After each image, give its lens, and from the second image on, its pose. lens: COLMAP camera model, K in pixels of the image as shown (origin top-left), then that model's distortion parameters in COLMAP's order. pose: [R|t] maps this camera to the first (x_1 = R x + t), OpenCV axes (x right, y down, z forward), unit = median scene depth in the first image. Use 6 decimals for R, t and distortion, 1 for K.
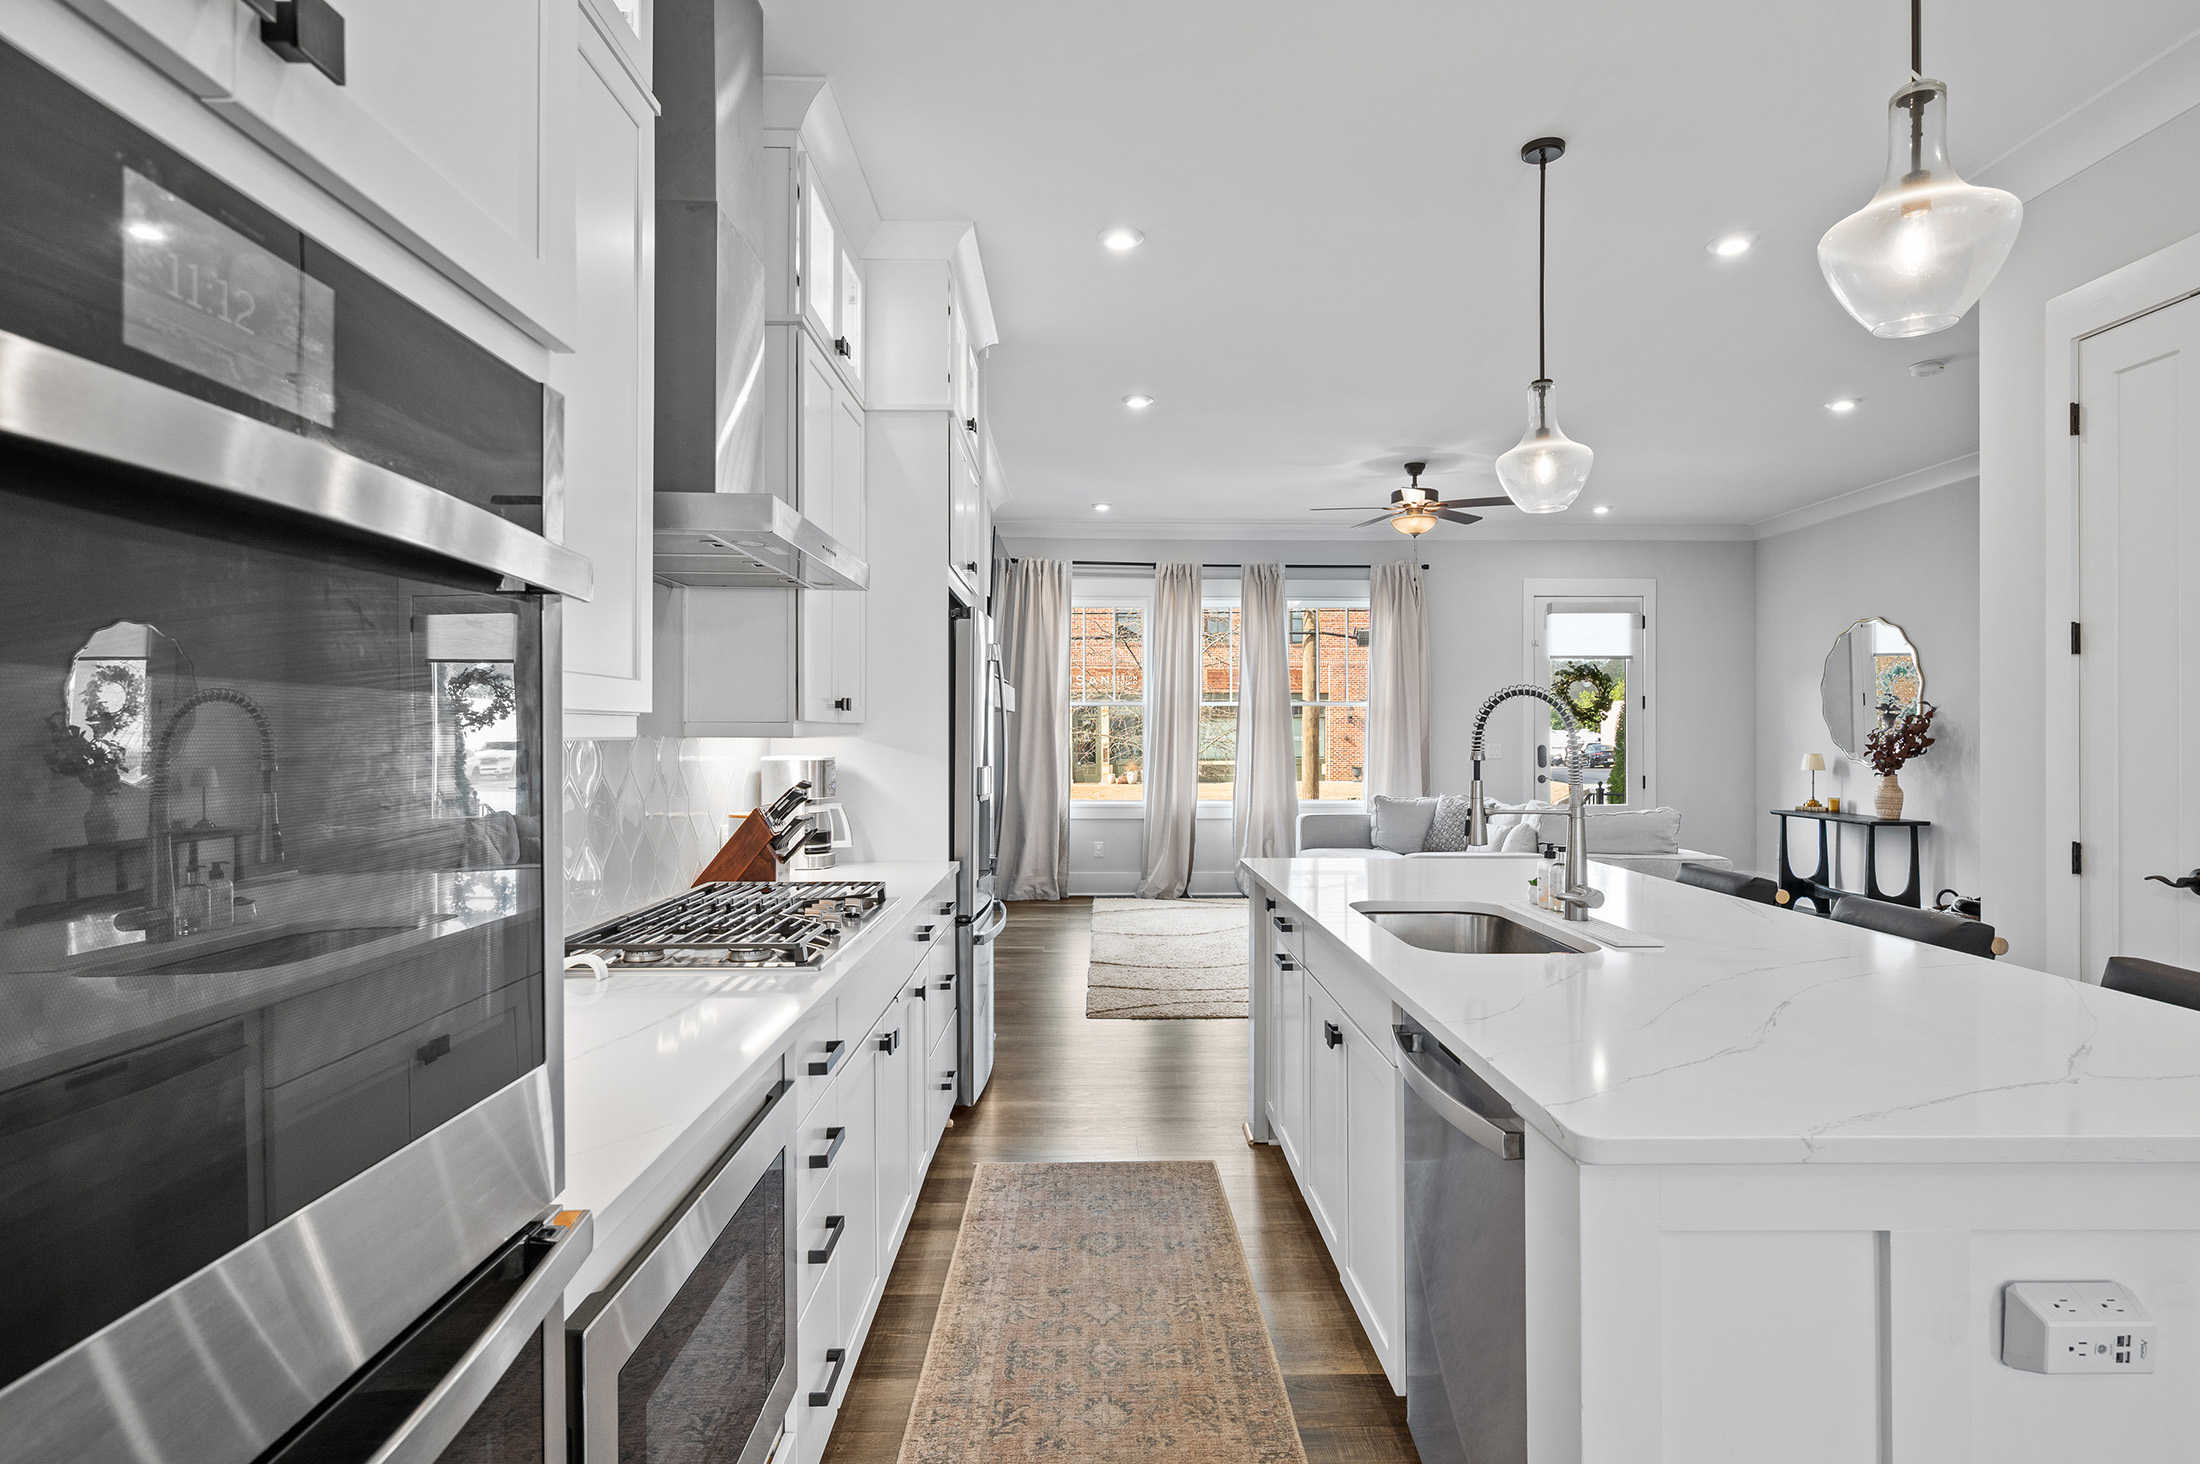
lens RADIAL K [[1162.4, 0, 1118.7], [0, 1162.4, 732.5], [0, 0, 1]] dist [-0.005771, -0.000169]
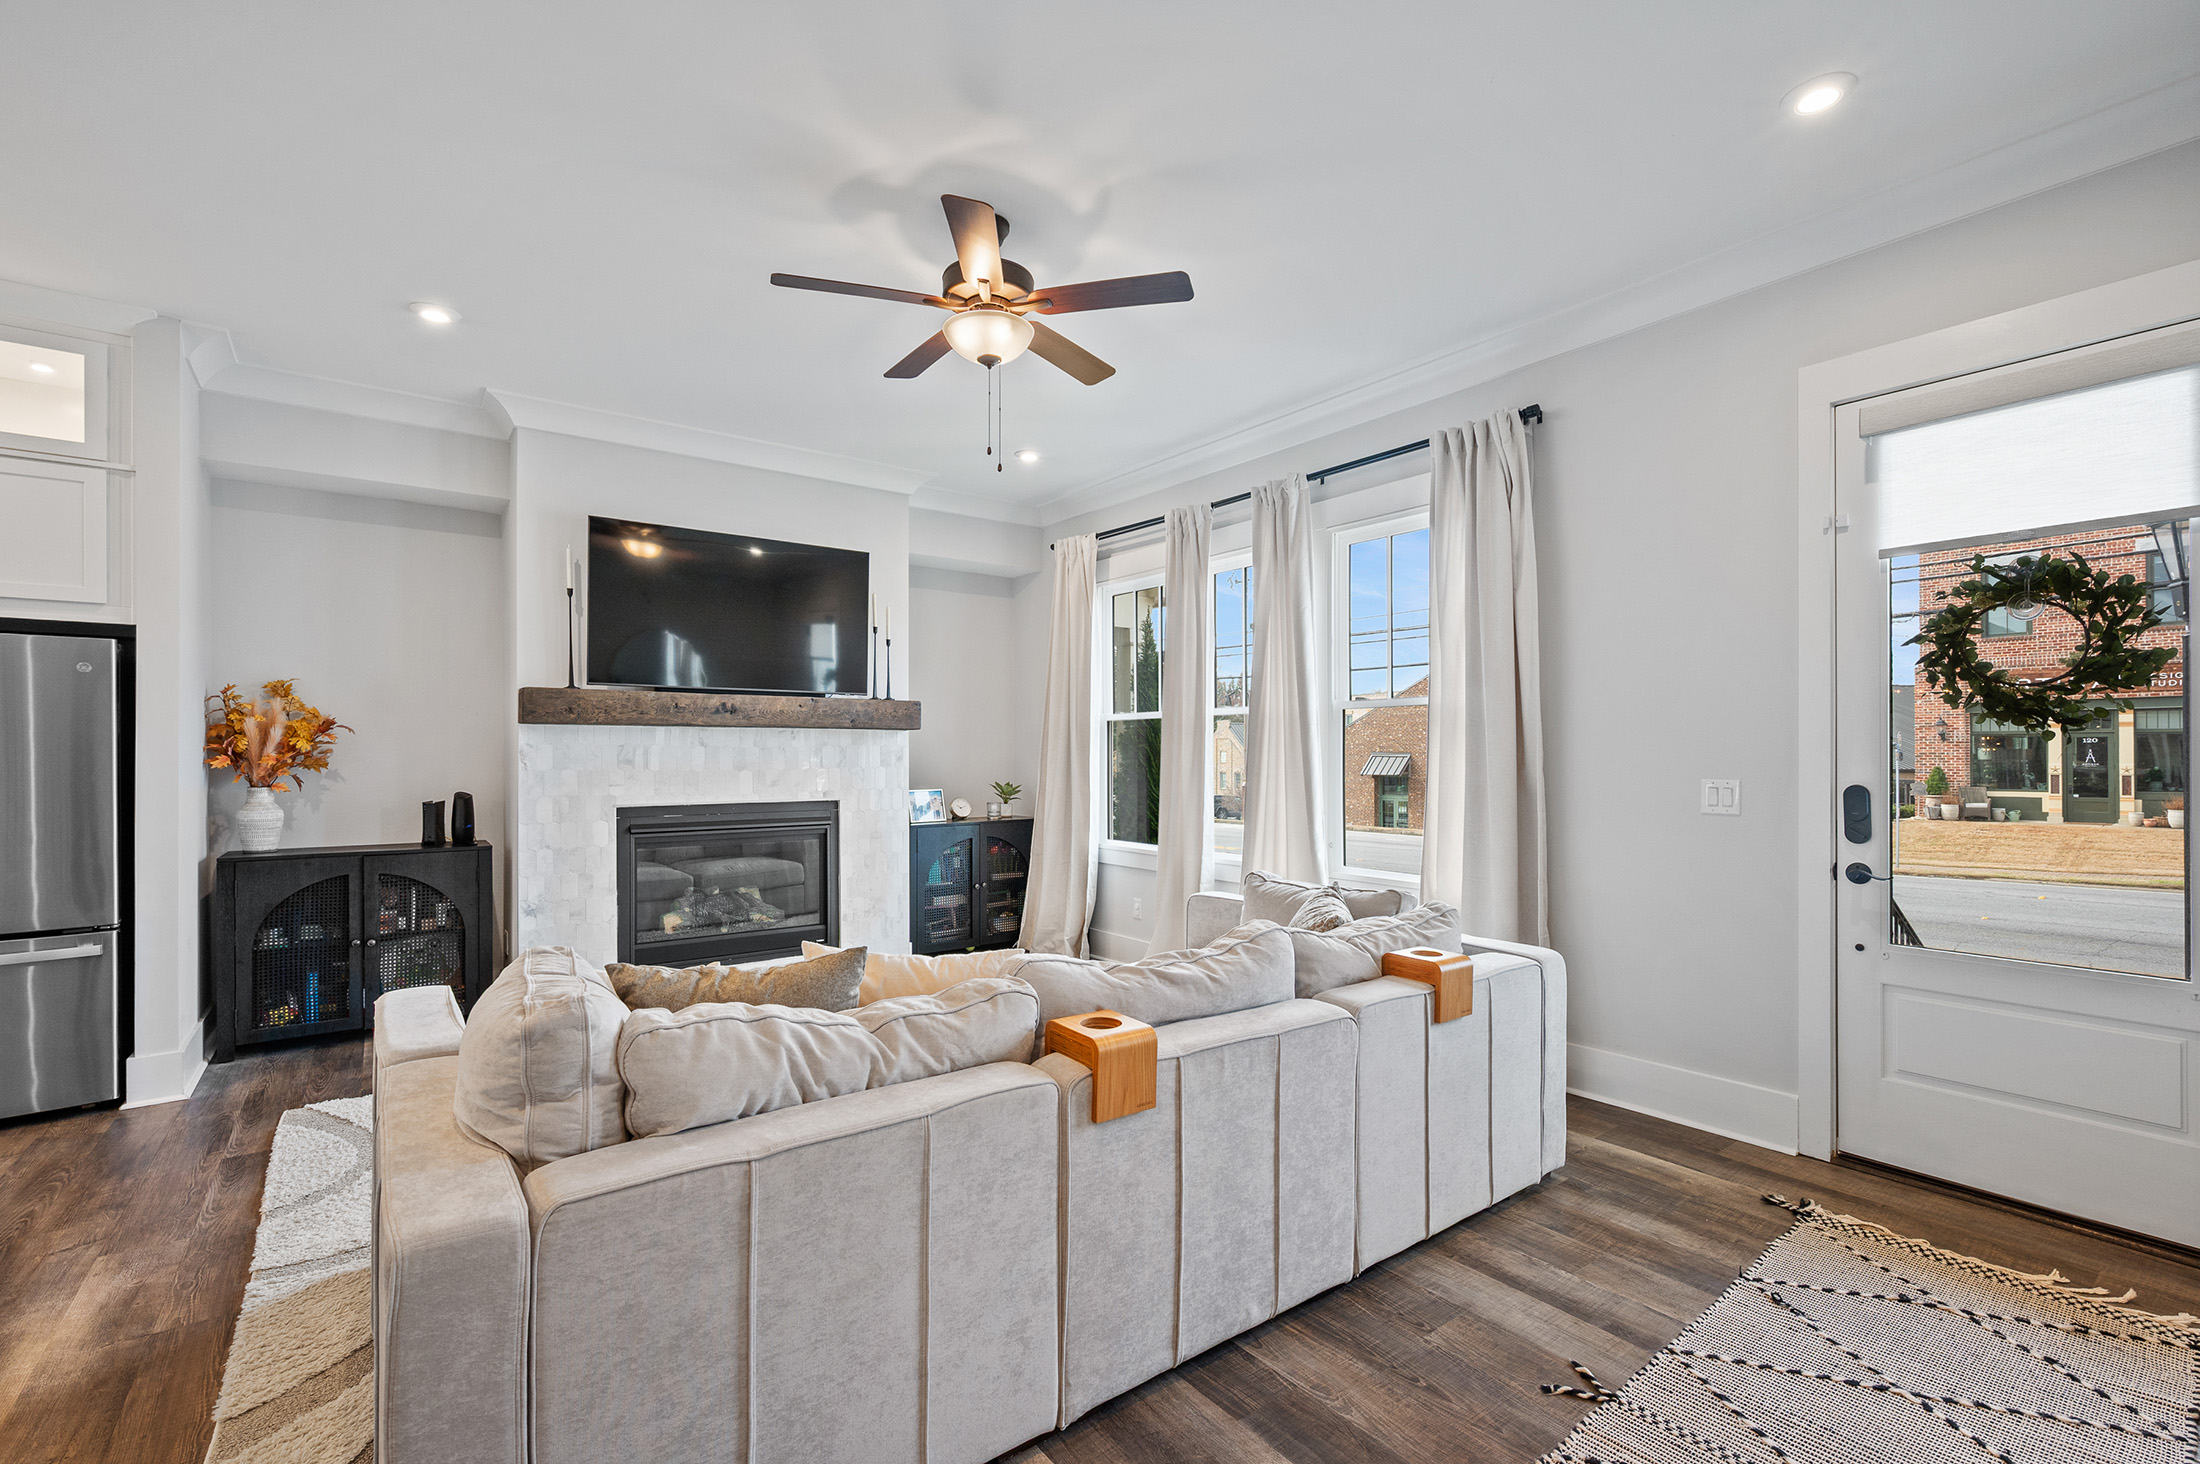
lens RADIAL K [[996.2, 0, 1106.5], [0, 996.2, 741.2], [0, 0, 1]] dist [0.000725, 0.000504]
pose [[0.568020, -0.012232, -0.822924, 0.518488], [0.001815, 0.999906, -0.013611, 0.000014], [0.823013, 0.006238, 0.567989, 0.637438]]
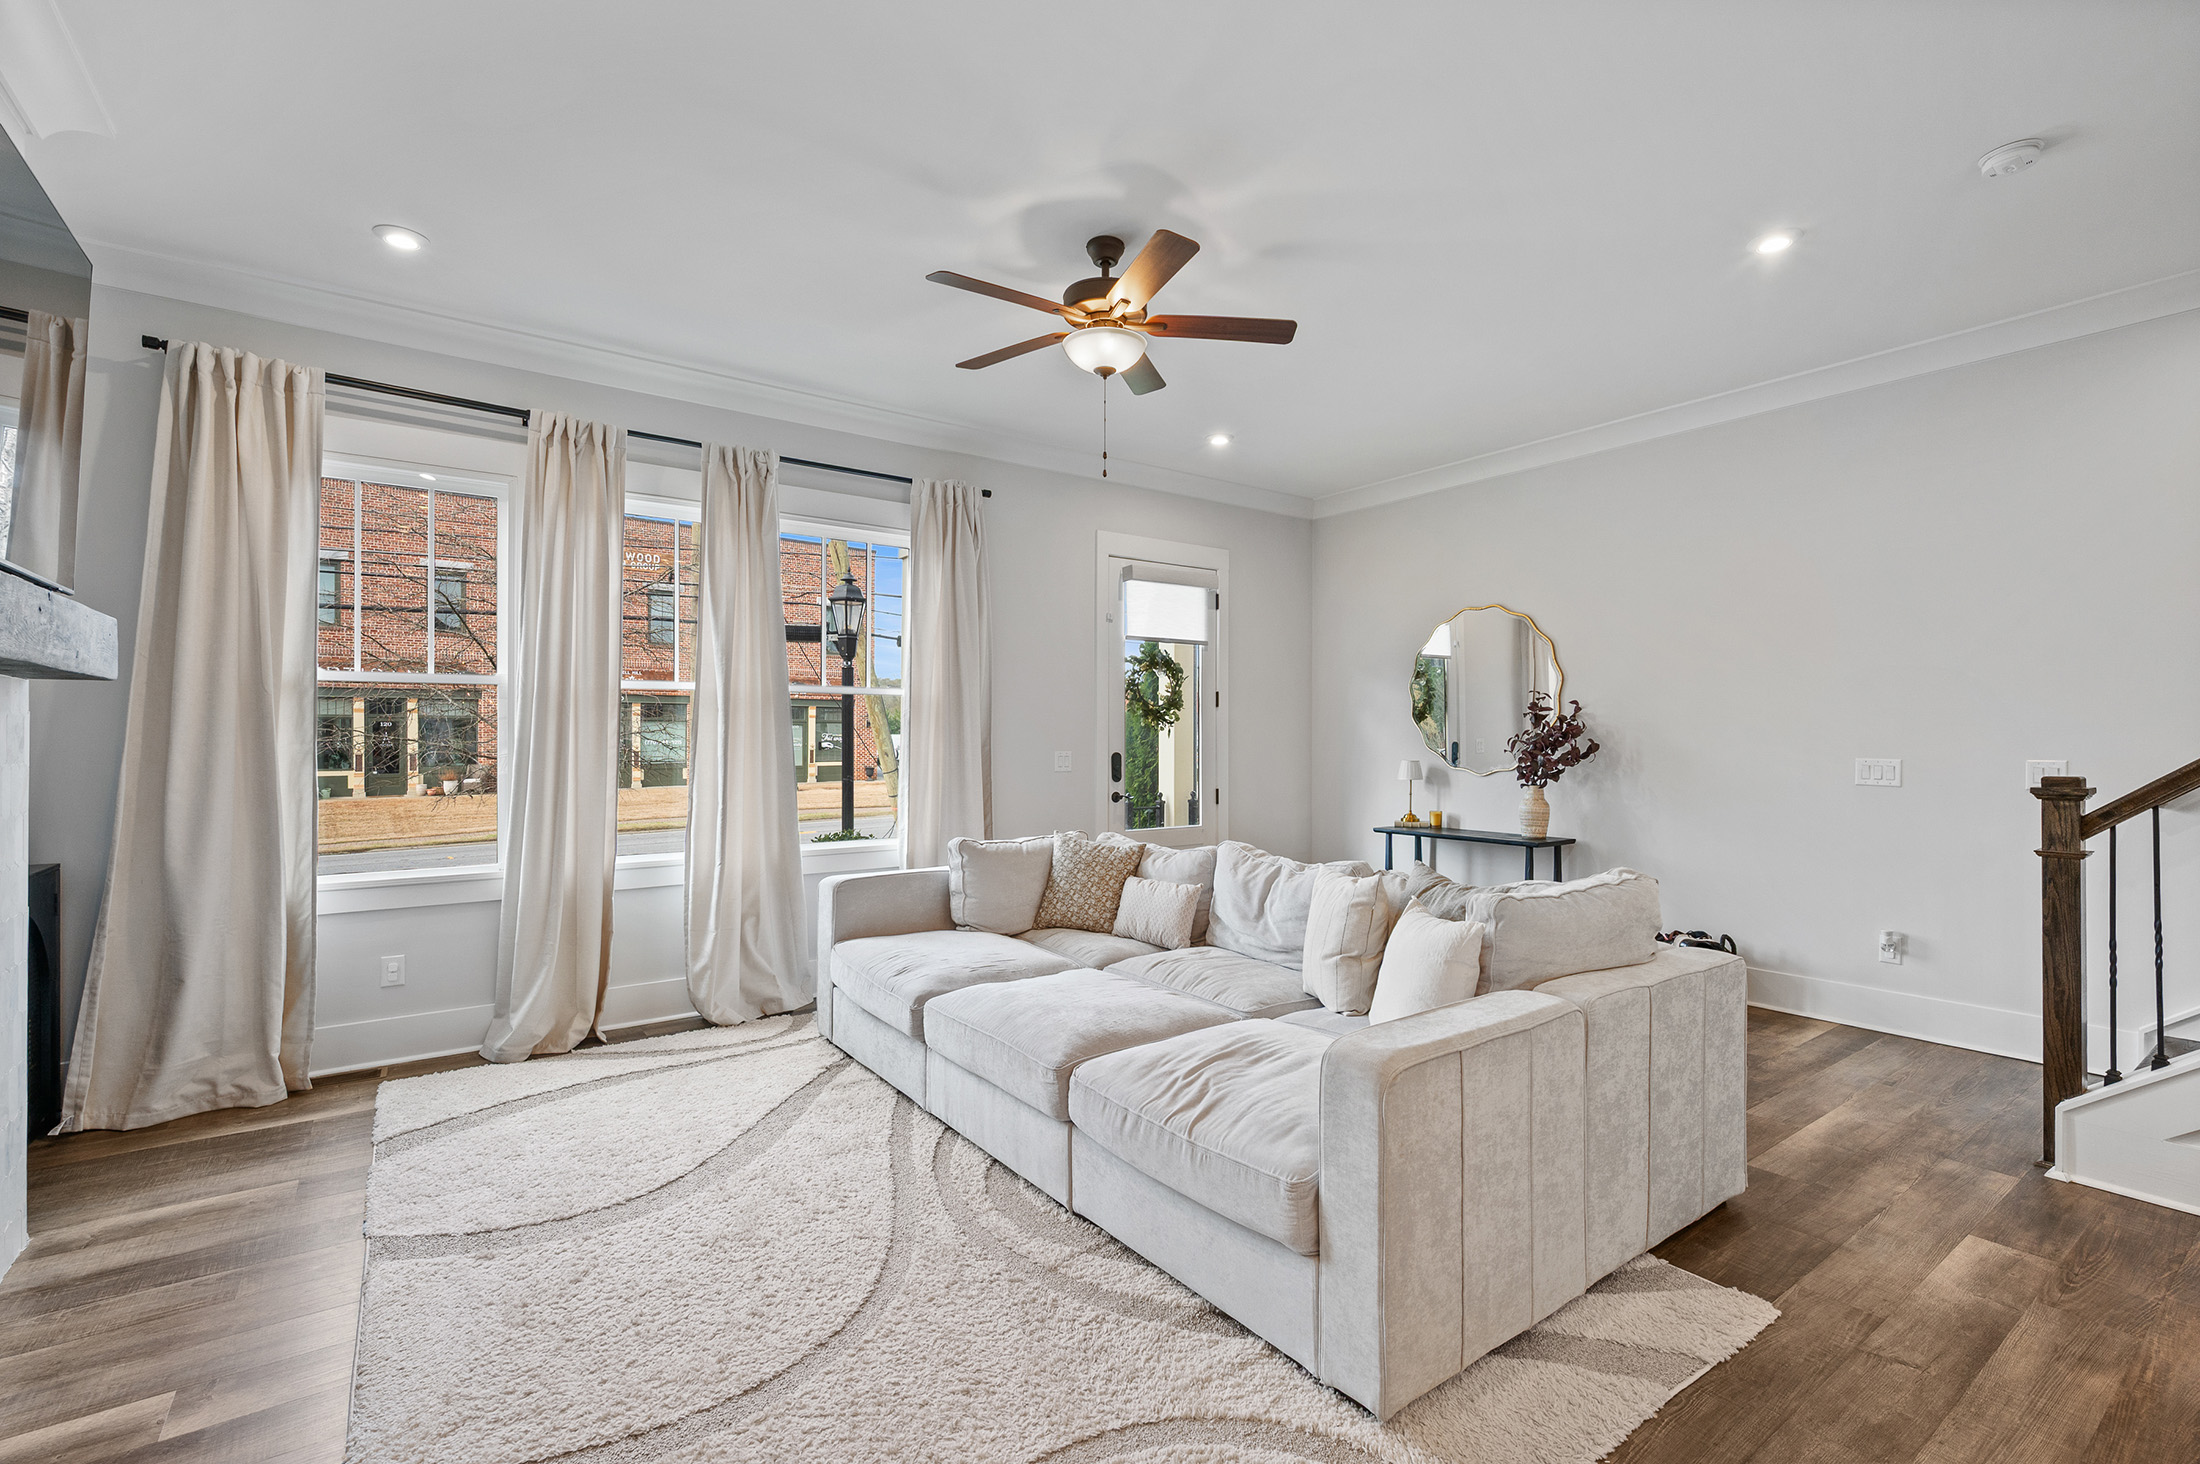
lens RADIAL K [[996.2, 0, 1121.1], [0, 996.2, 730.8], [0, 0, 1]] dist [0.000725, 0.000504]
pose [[0.822512, 0.004021, 0.568734, -0.003876], [-0.001006, 0.999984, -0.005615, 0.000200], [-0.568748, 0.004046, 0.822502, 0.485901]]
